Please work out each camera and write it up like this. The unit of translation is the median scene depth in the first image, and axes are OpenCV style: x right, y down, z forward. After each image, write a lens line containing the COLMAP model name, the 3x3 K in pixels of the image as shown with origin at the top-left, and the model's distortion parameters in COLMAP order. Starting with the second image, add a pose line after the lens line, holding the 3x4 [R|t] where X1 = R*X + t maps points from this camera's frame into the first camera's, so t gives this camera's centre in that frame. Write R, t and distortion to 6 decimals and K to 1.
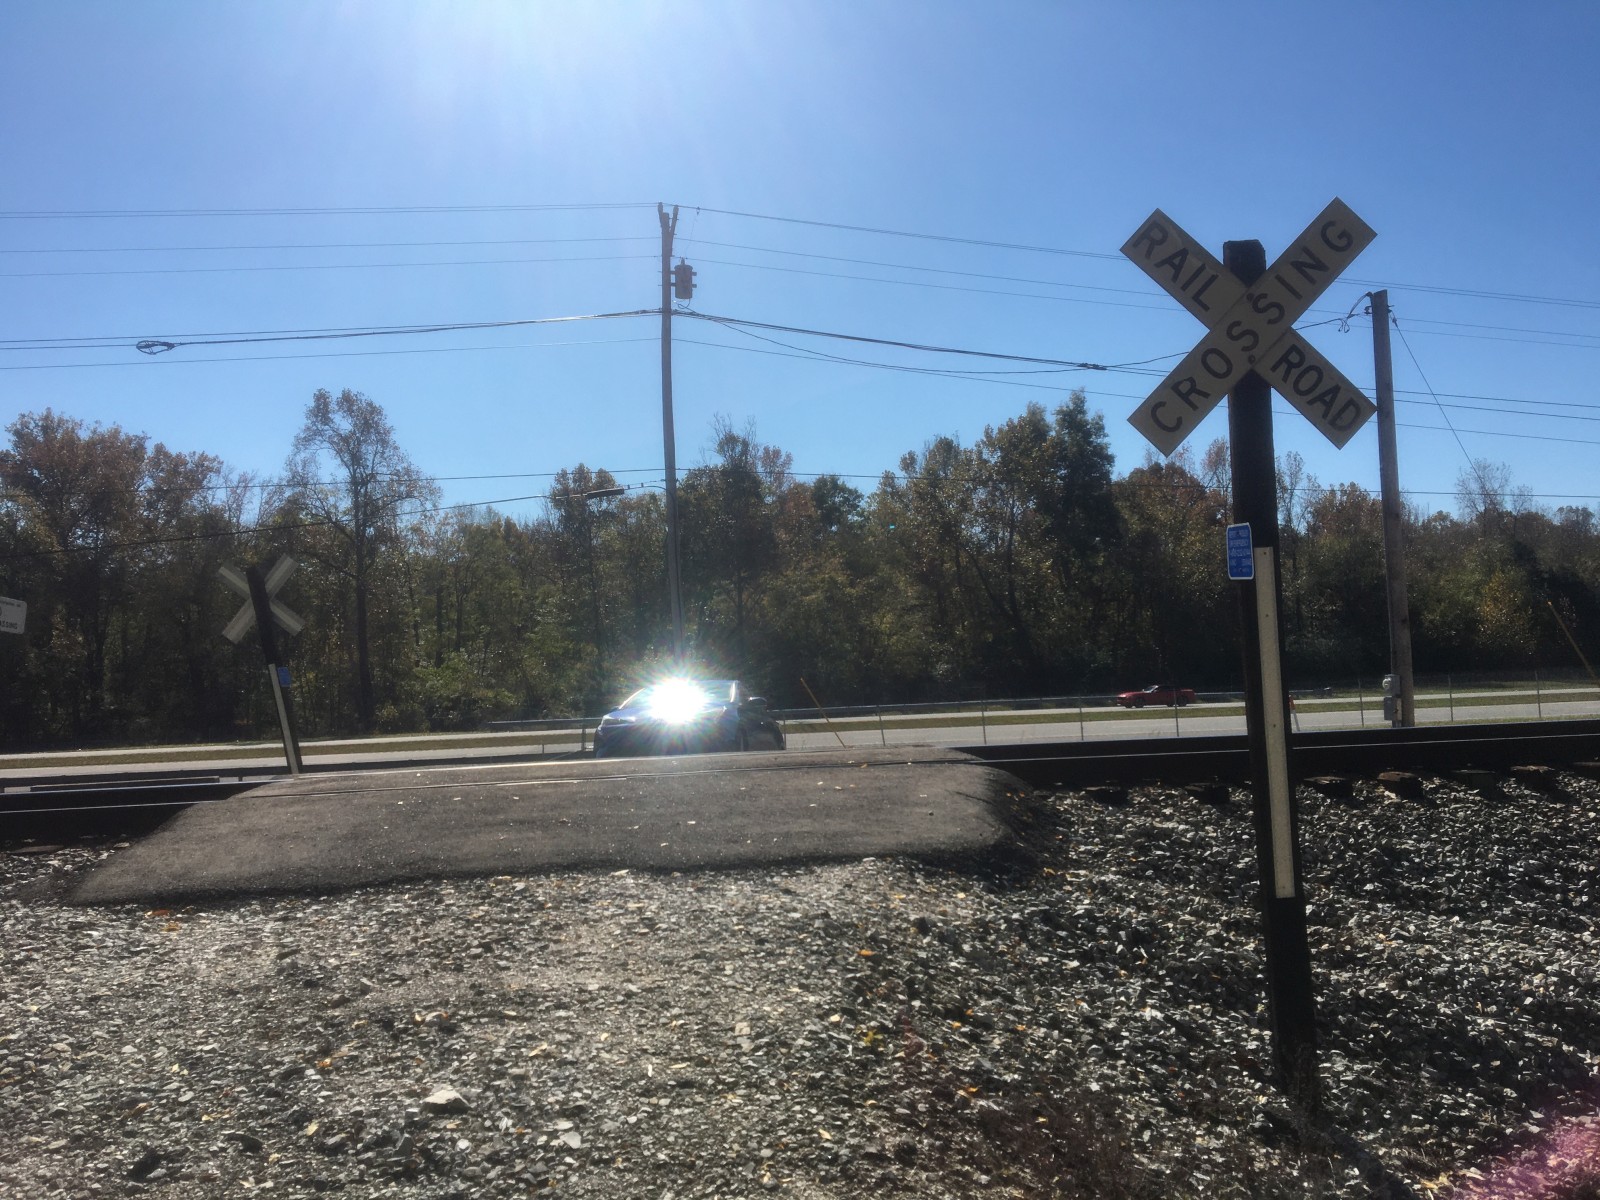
lens RADIAL K [[1293.9, 0, 774.8], [0, 1293.9, 595.6], [0, 0, 1]] dist [0.055303, -0.091645]
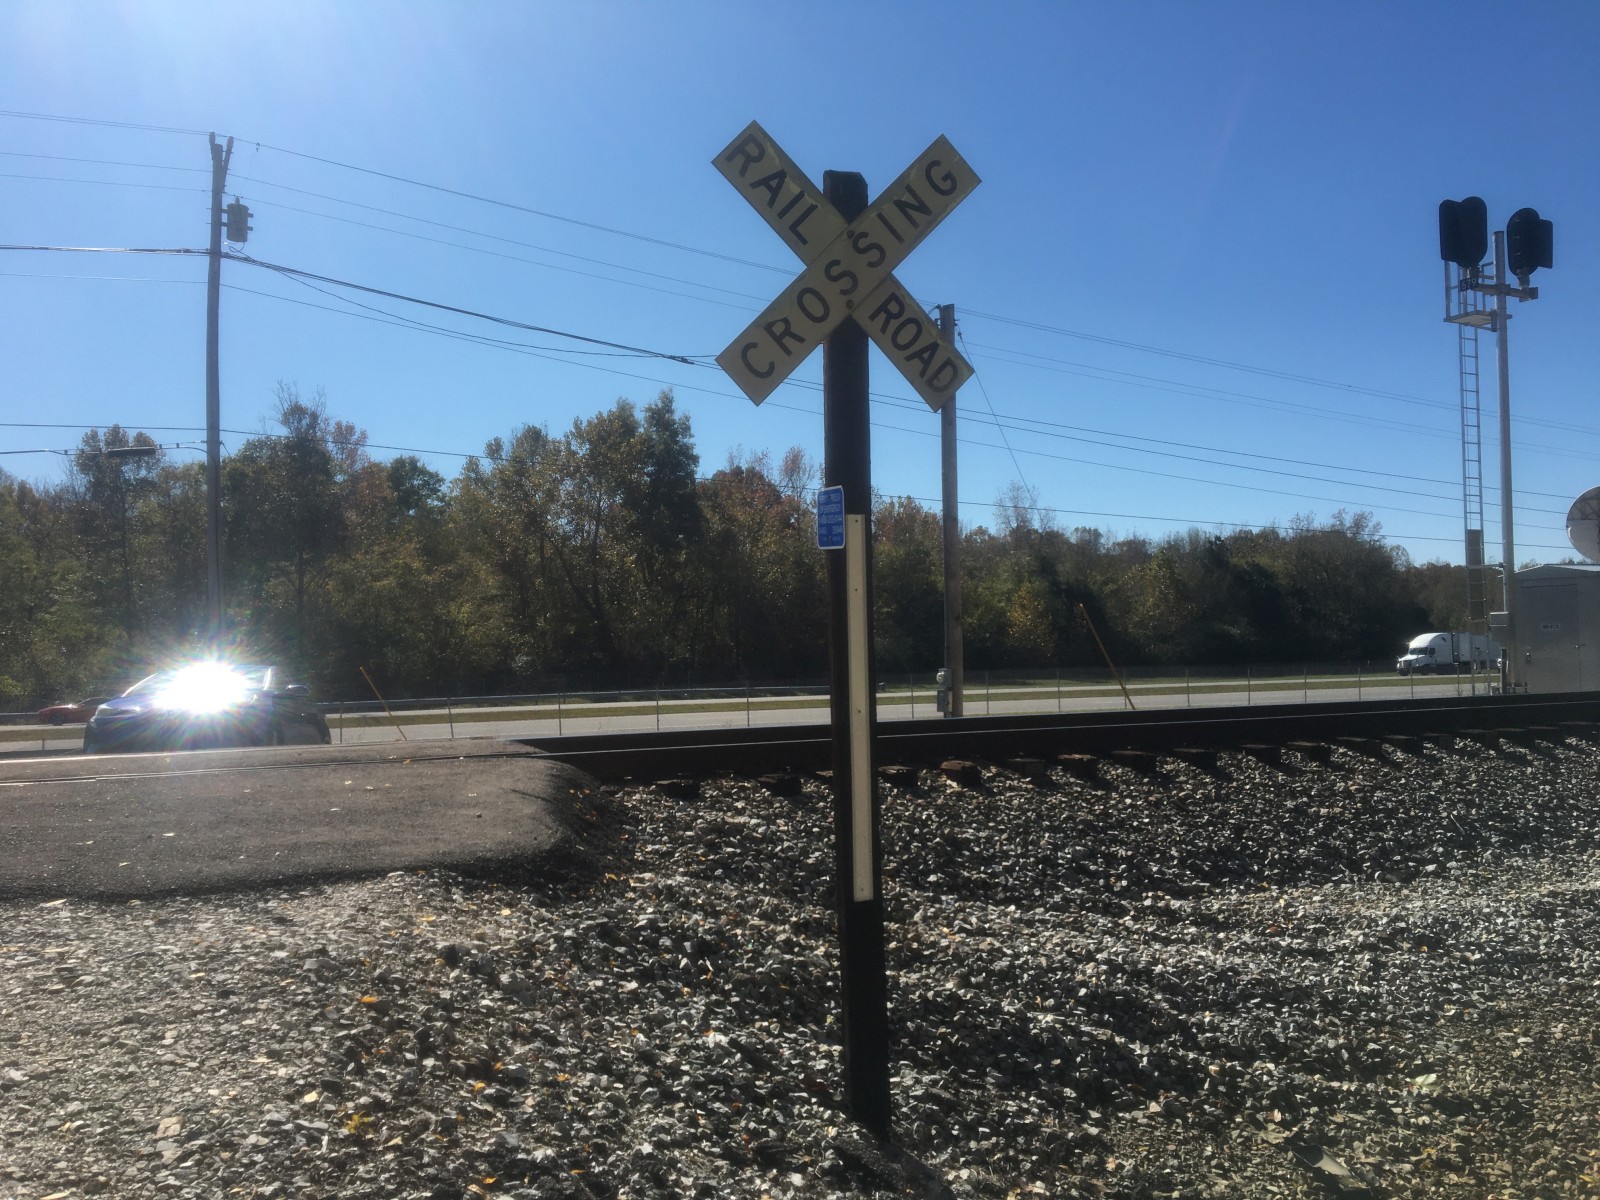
lens RADIAL K [[1295.3, 0, 800.0], [0, 1295.3, 600.0], [0, 0, 1]] dist [0.105850, -0.170033]
pose [[0.943145, 0.032701, 0.330769, 0.039323], [-0.035579, 0.999363, 0.002648, 0.019431], [-0.330472, -0.014266, 0.943708, 0.145845]]
